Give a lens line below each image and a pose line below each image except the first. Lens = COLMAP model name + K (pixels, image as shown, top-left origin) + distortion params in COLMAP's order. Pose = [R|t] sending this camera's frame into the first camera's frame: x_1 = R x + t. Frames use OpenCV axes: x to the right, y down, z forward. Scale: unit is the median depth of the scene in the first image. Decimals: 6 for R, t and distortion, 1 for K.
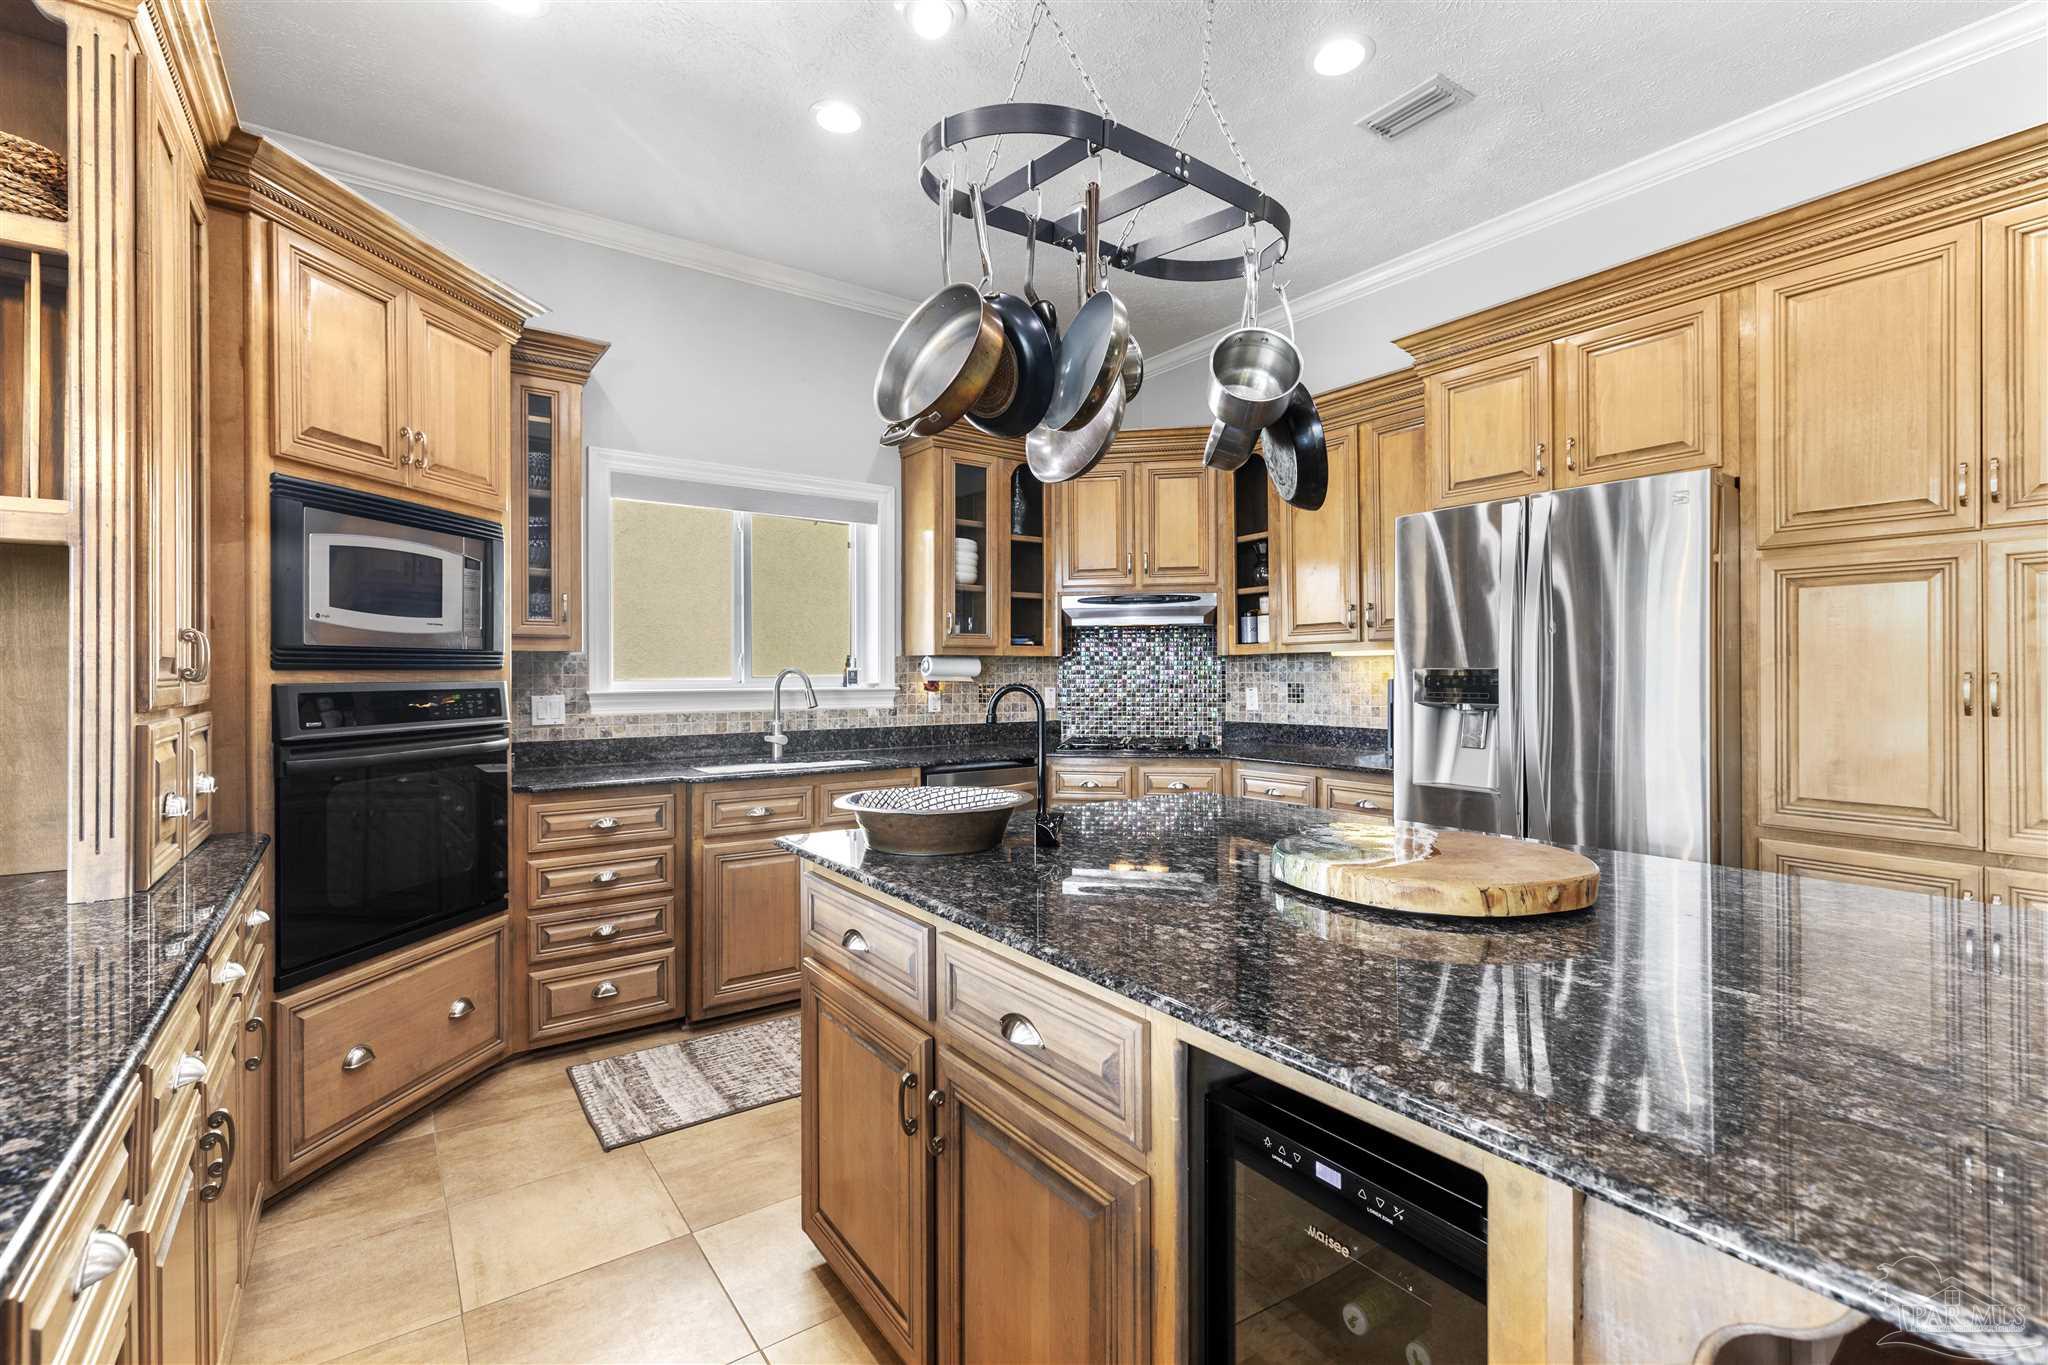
lens RADIAL K [[912.9, 0, 1025.1], [0, 912.9, 672.3], [0, 0, 1]] dist [0.001662, 0.000951]
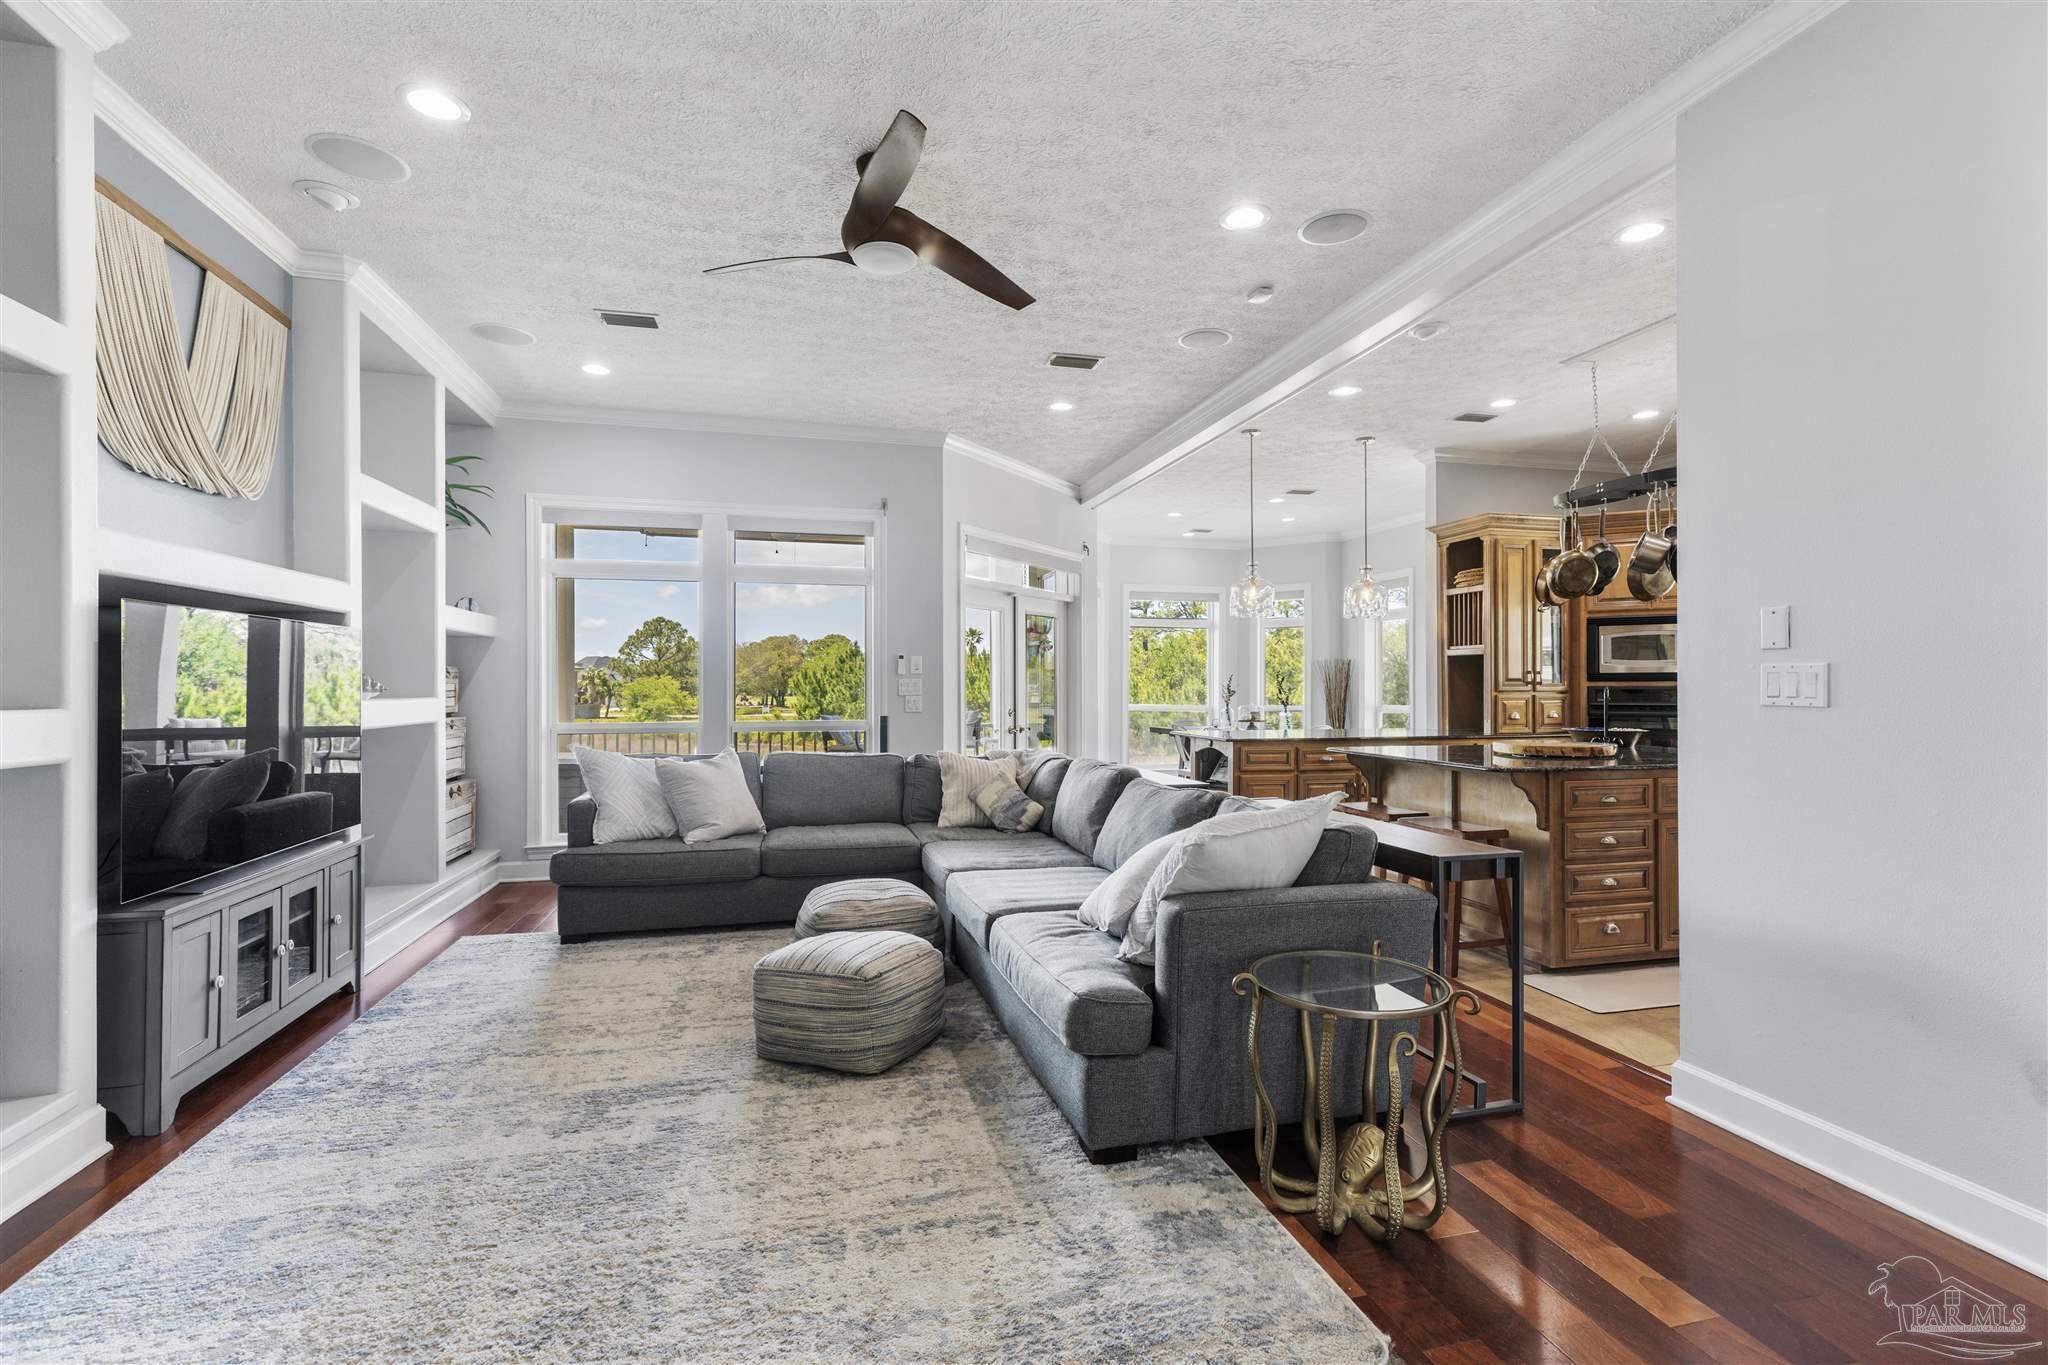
lens RADIAL K [[916.3, 0, 1024.0], [0, 916.3, 682.5], [0, 0, 1]] dist [0.007603, 0.000049]
pose [[-0.363402, -0.000011, -0.931632, 1.612608], [0.002080, 0.999997, -0.000823, -0.000150], [0.931630, -0.002237, -0.363401, 0.210698]]
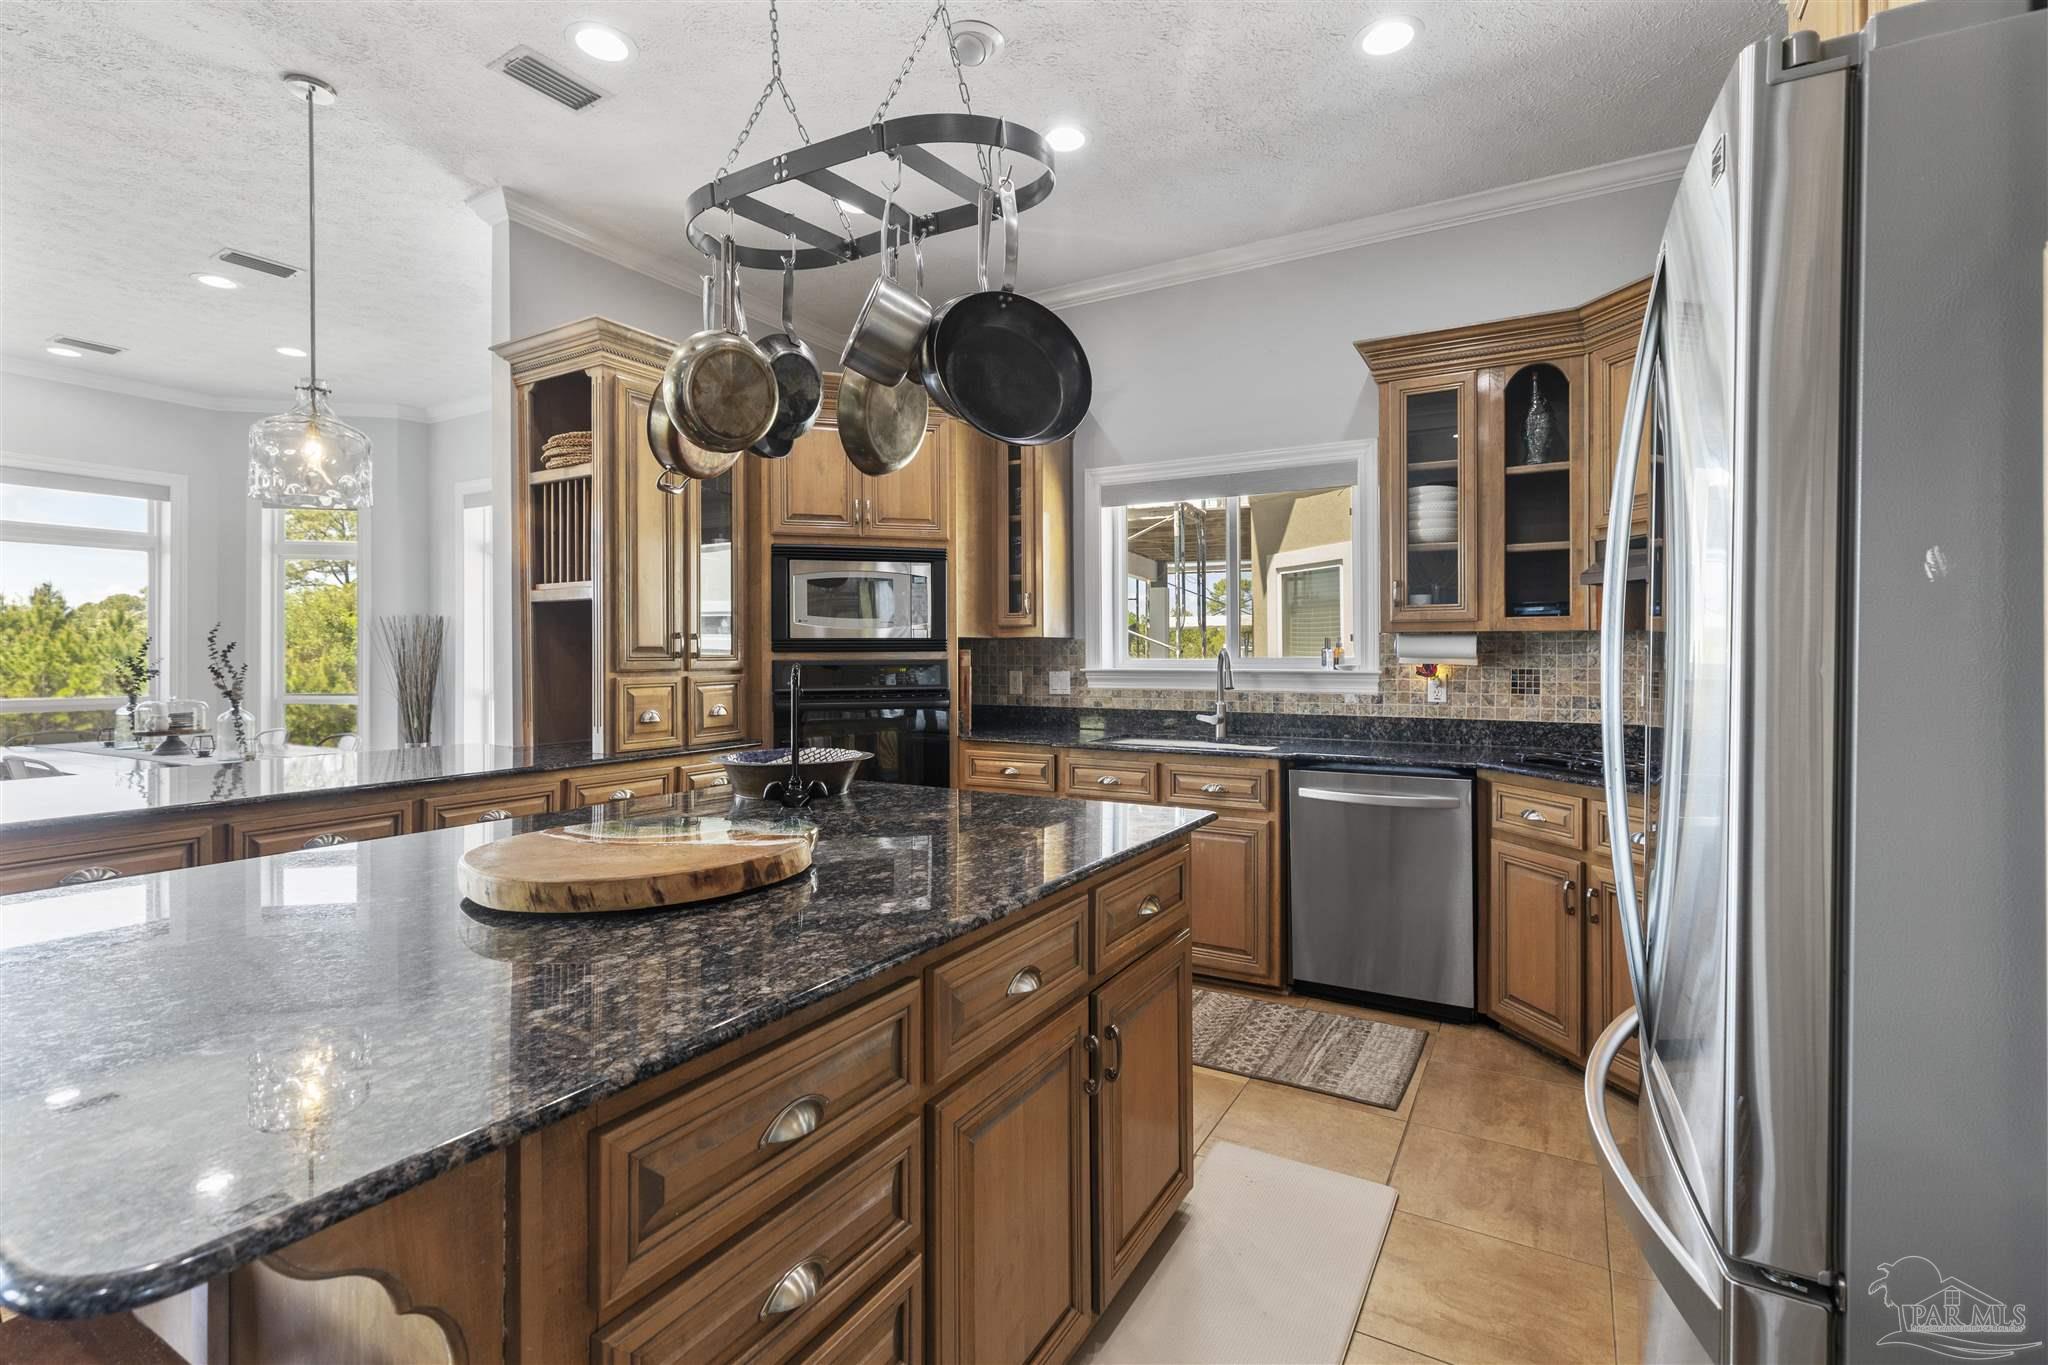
lens RADIAL K [[933.6, 0, 1029.8], [0, 933.6, 654.8], [0, 0, 1]] dist [0.004590, -0.000149]
pose [[0.415309, 0.001690, -0.909679, 0.632571], [0.000763, 0.999997, 0.002206, -0.000914], [0.909680, -0.001610, 0.415307, 0.408802]]
